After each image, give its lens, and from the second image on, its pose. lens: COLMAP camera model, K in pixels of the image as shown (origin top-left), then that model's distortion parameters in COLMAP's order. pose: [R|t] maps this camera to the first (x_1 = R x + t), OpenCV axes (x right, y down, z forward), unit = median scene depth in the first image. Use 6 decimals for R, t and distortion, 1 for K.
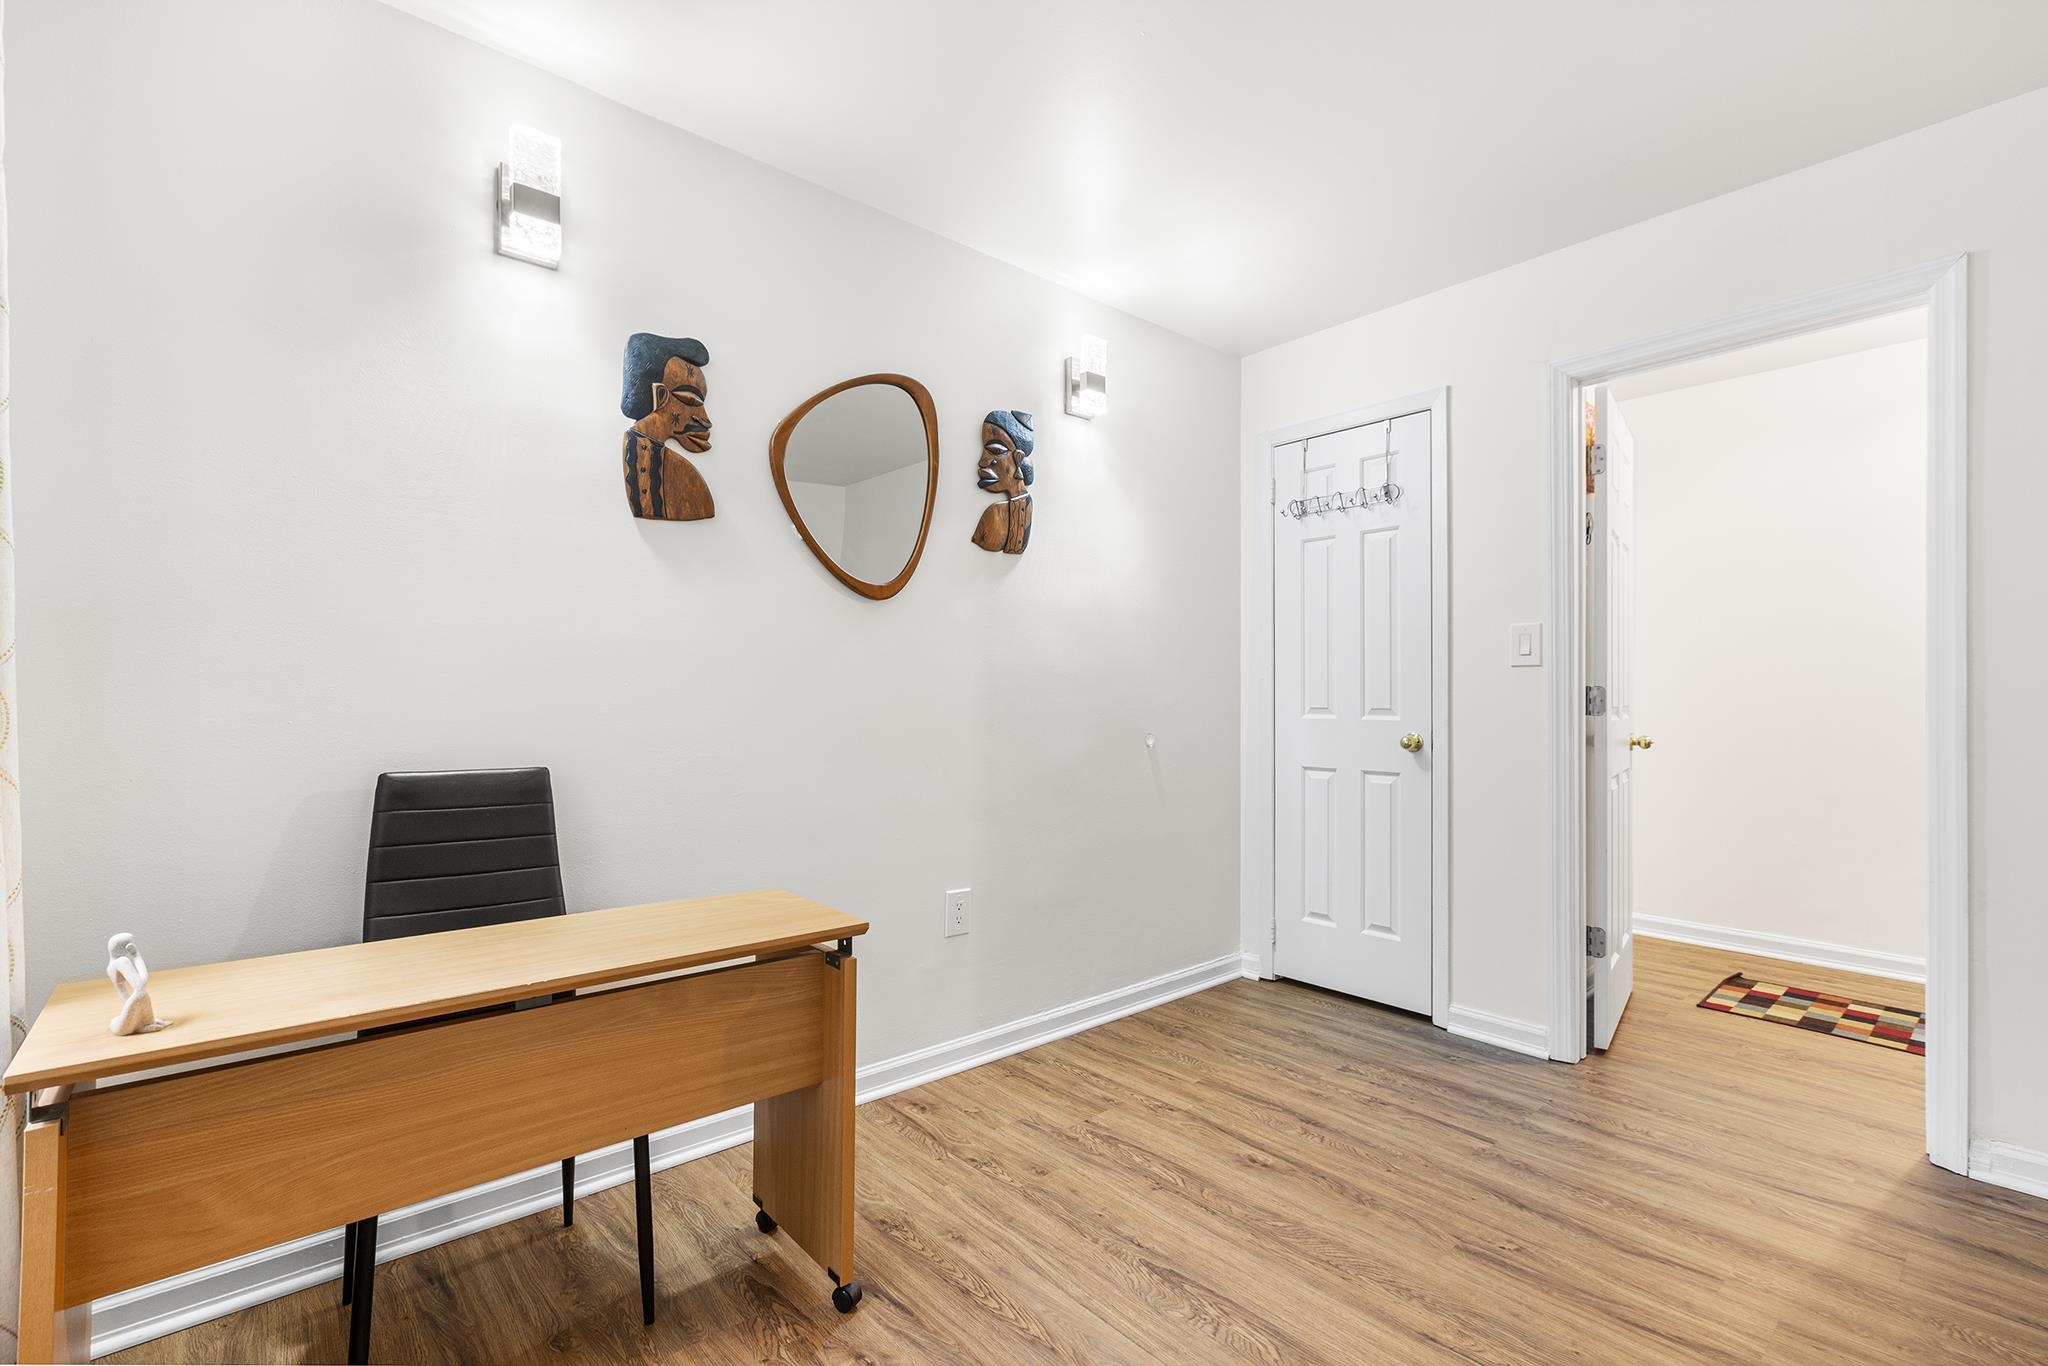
lens RADIAL K [[920.8, 0, 1021.2], [0, 920.8, 685.5], [0, 0, 1]] dist [-0.000507, -0.001043]
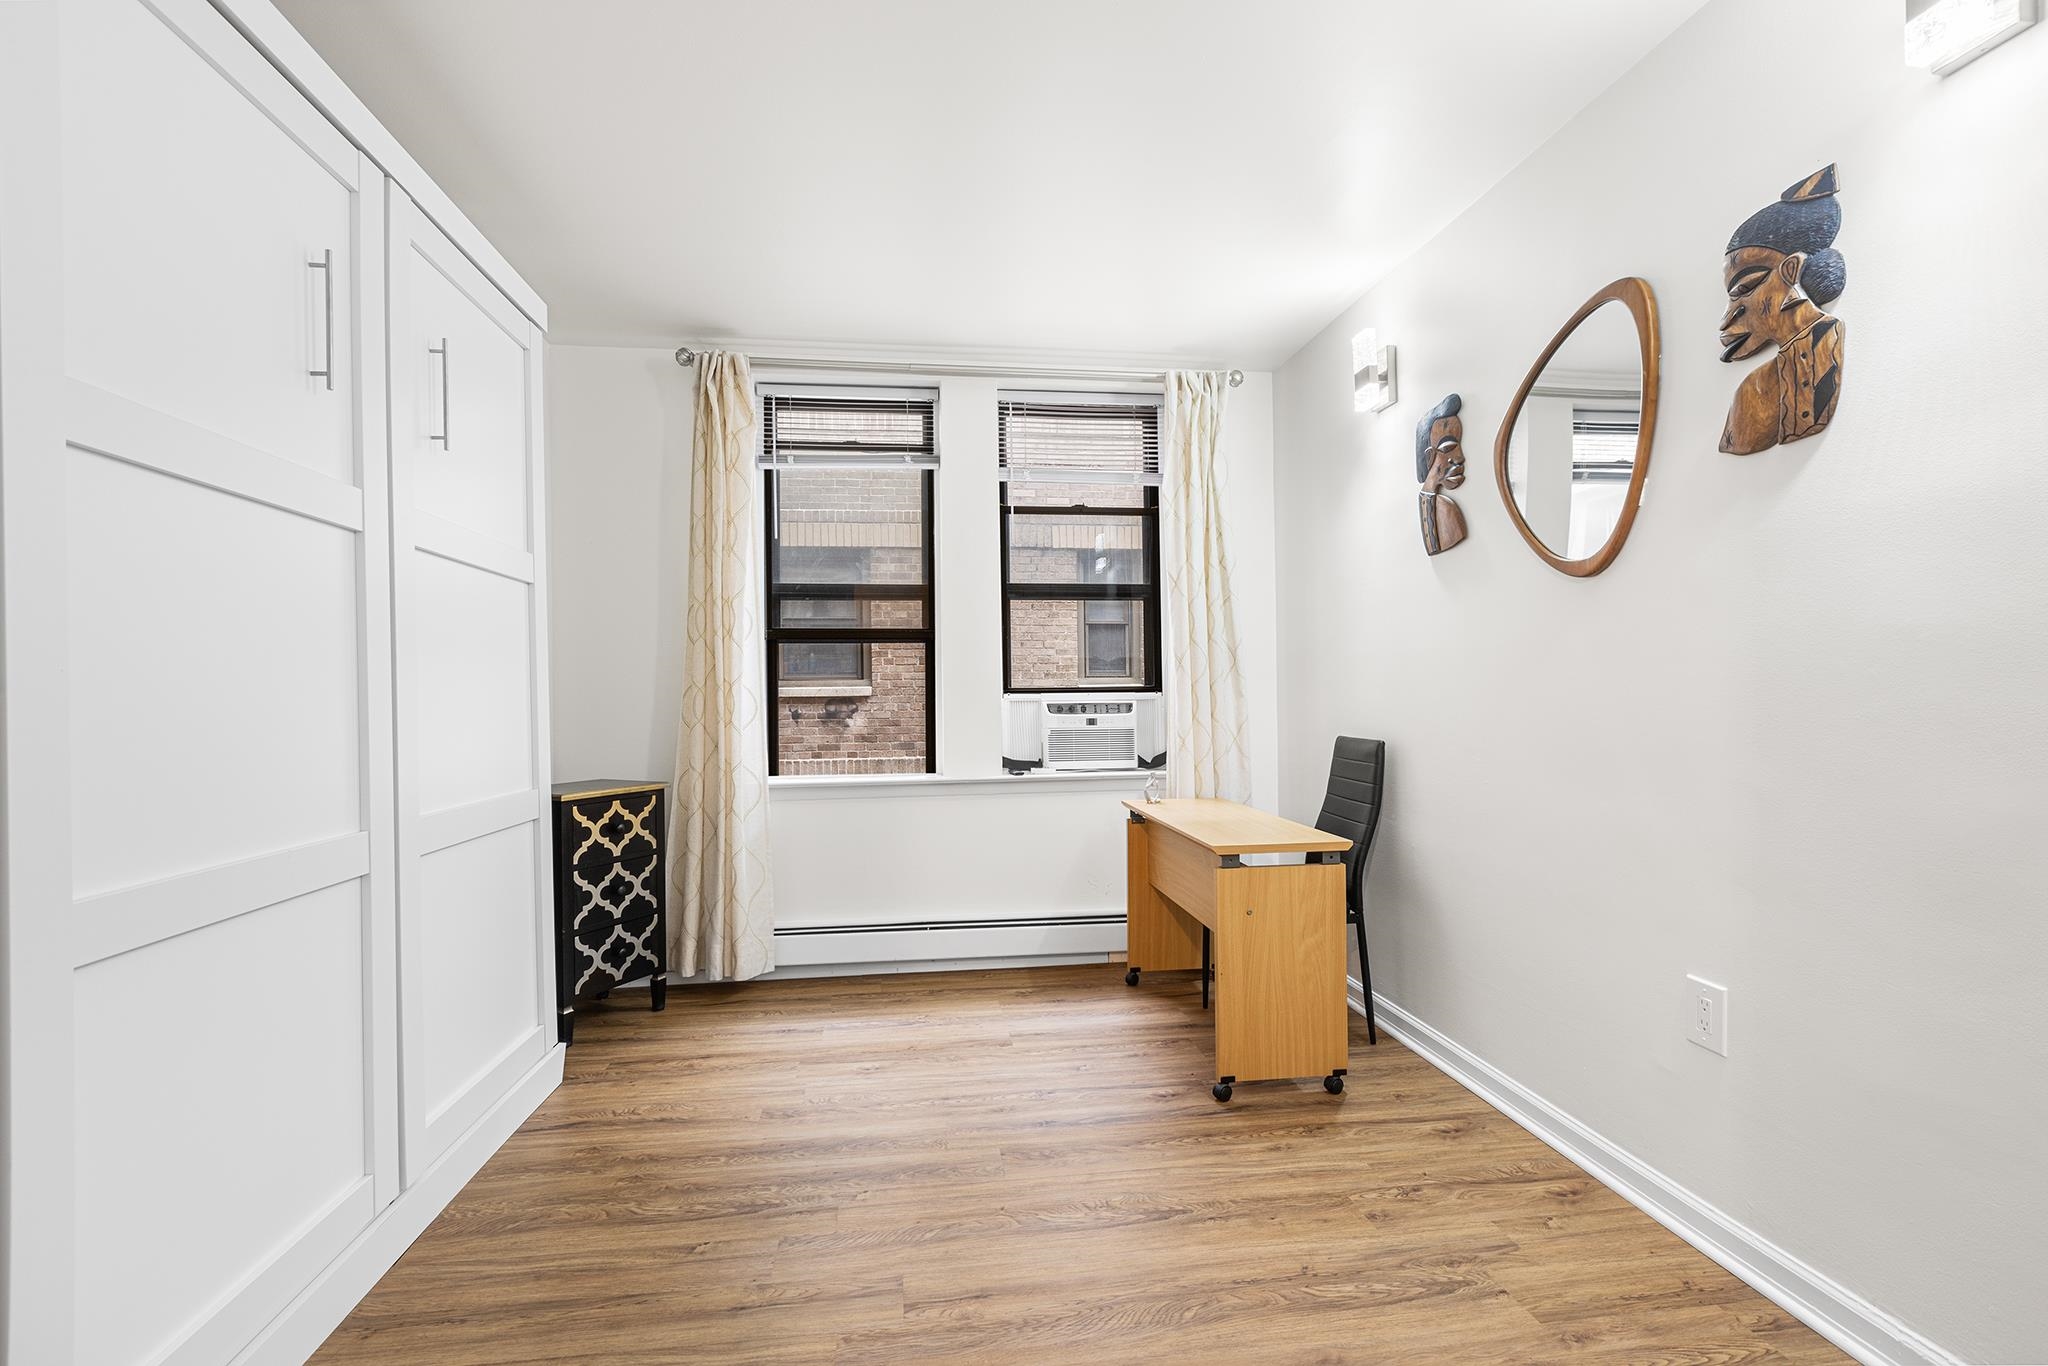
lens RADIAL K [[920.8, 0, 1021.2], [0, 920.8, 685.5], [0, 0, 1]] dist [-0.000507, -0.001043]
pose [[-0.555543, -0.005513, -0.831470, 0.912146], [0.019109, 0.999629, -0.019395, 0.012525], [0.831268, -0.026664, -0.555232, 1.148338]]
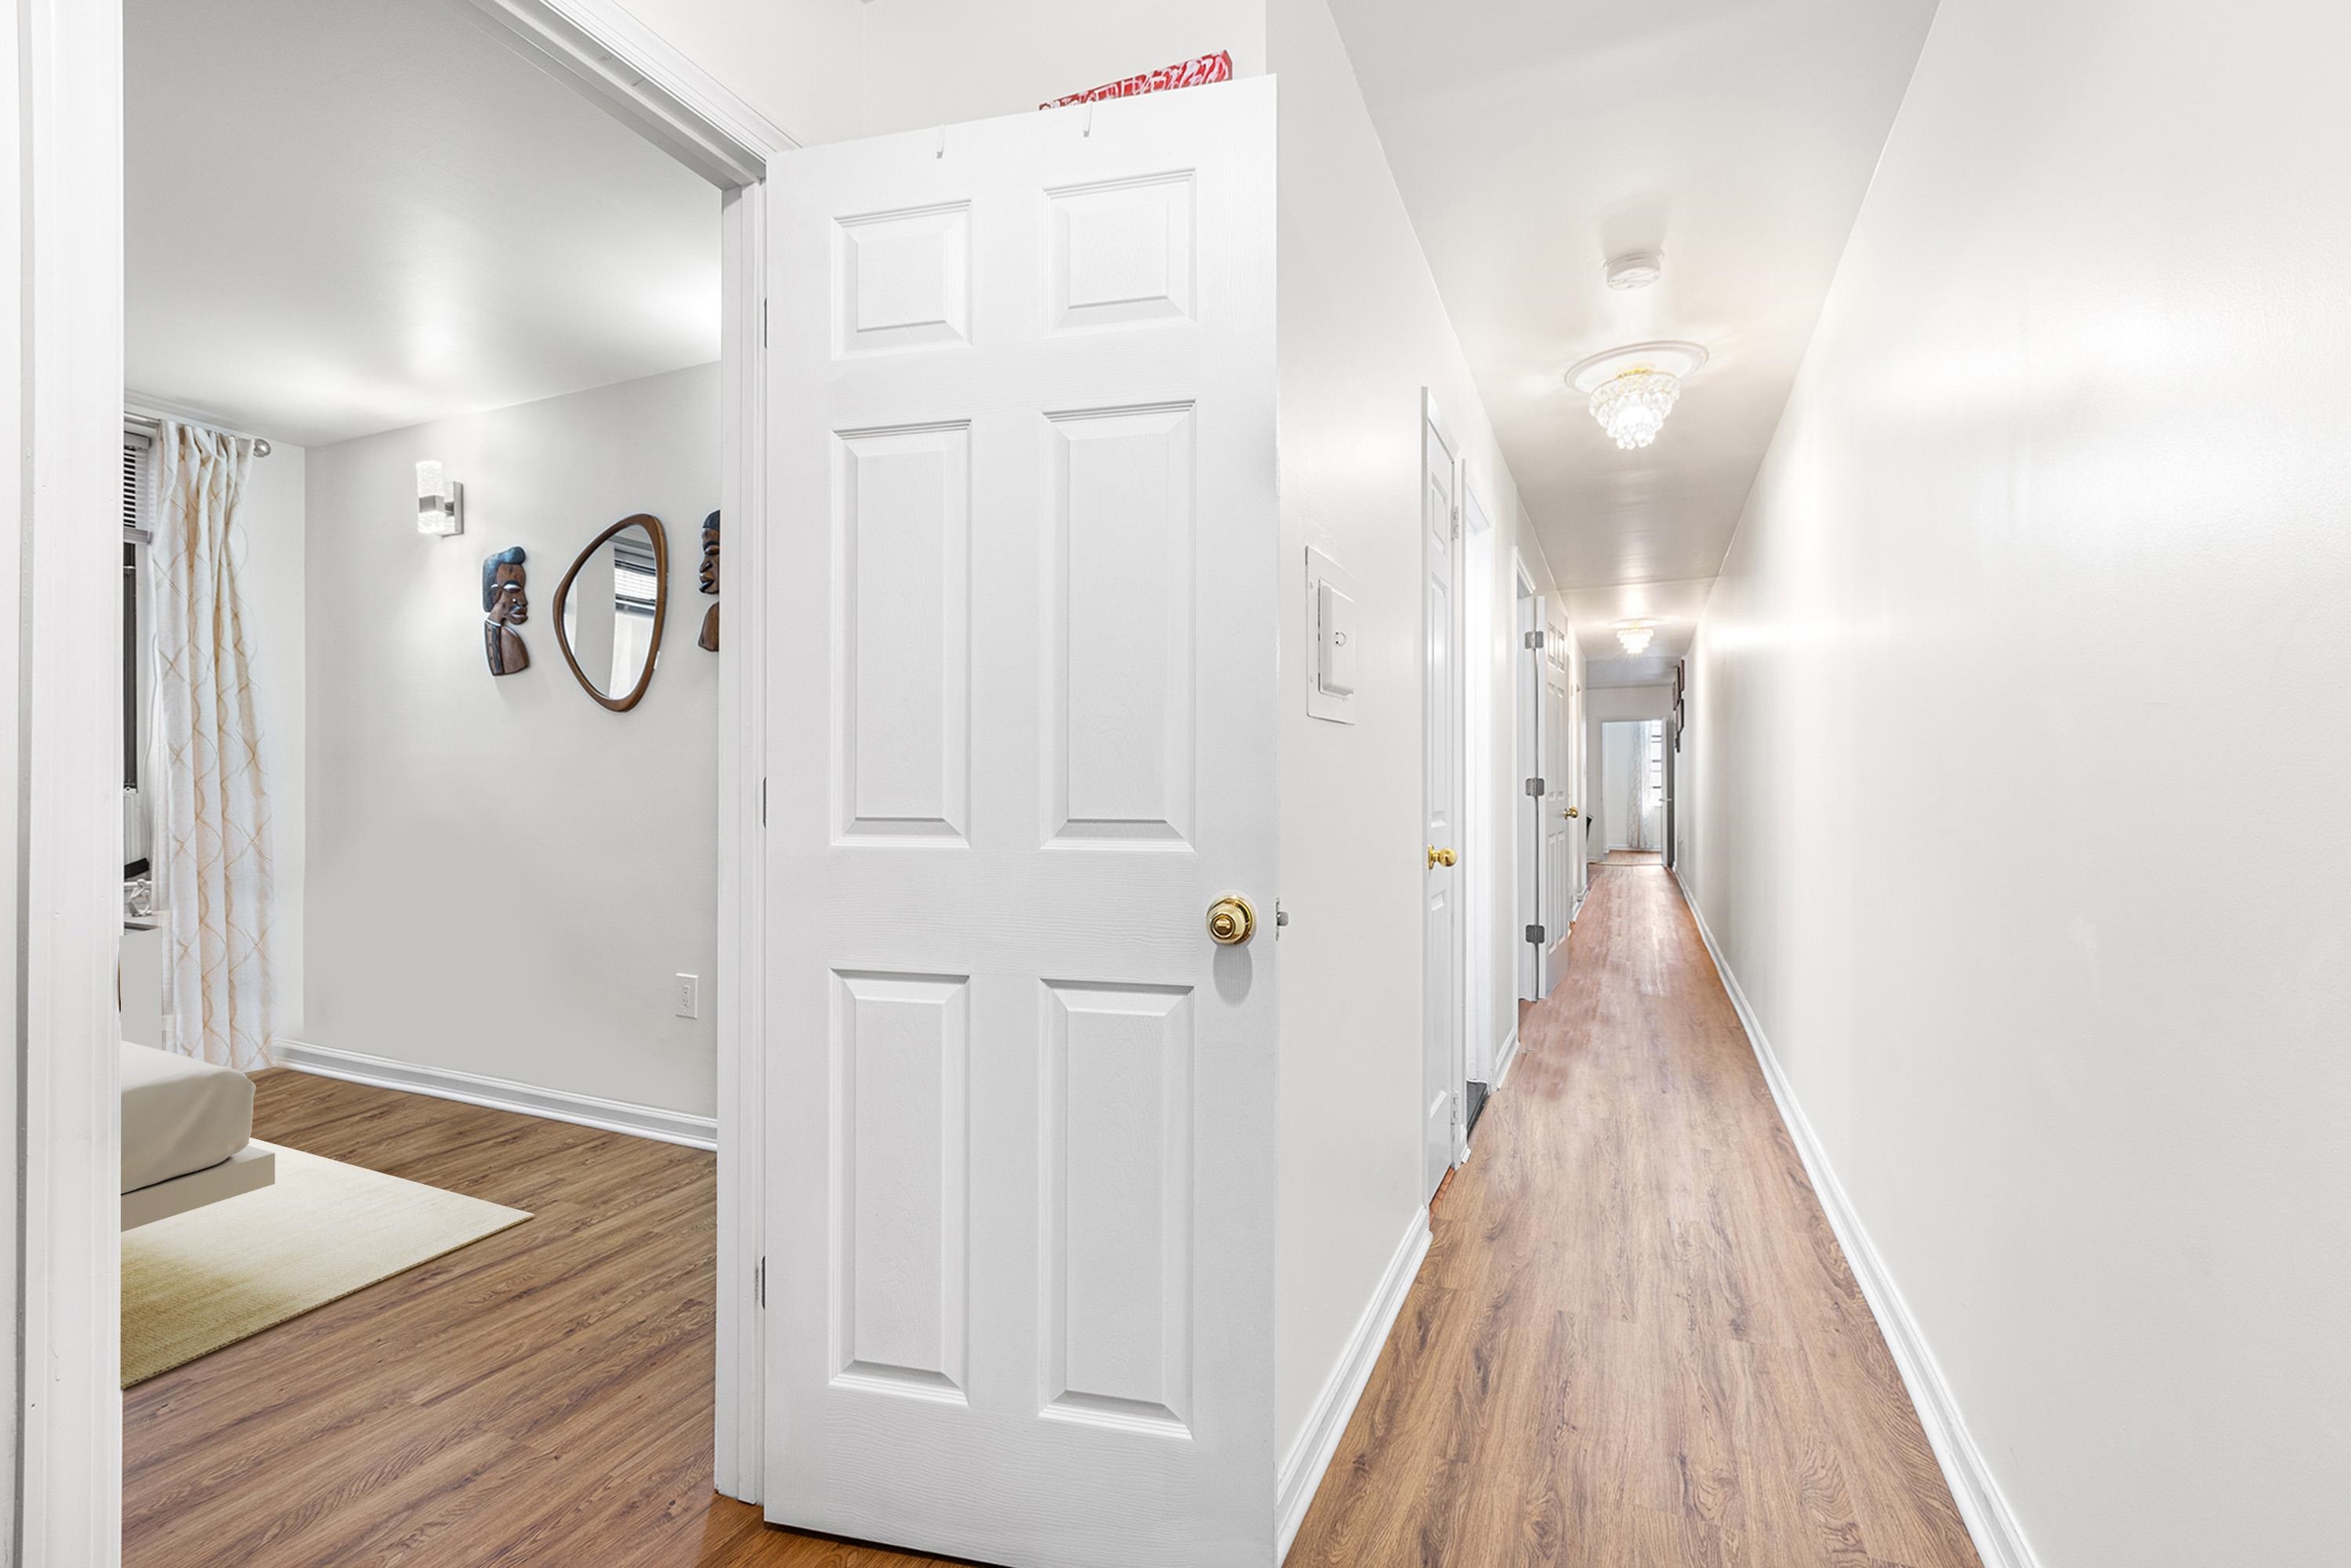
lens RADIAL K [[1057.0, 0, 1172.3], [0, 1057.0, 786.9], [0, 0, 1]] dist [-0.000507, -0.001043]
pose [[0.419374, -0.003350, -0.907807, 1.523084], [0.012454, 0.999920, 0.002063, 0.010294], [0.907728, -0.012171, 0.419383, 1.191821]]
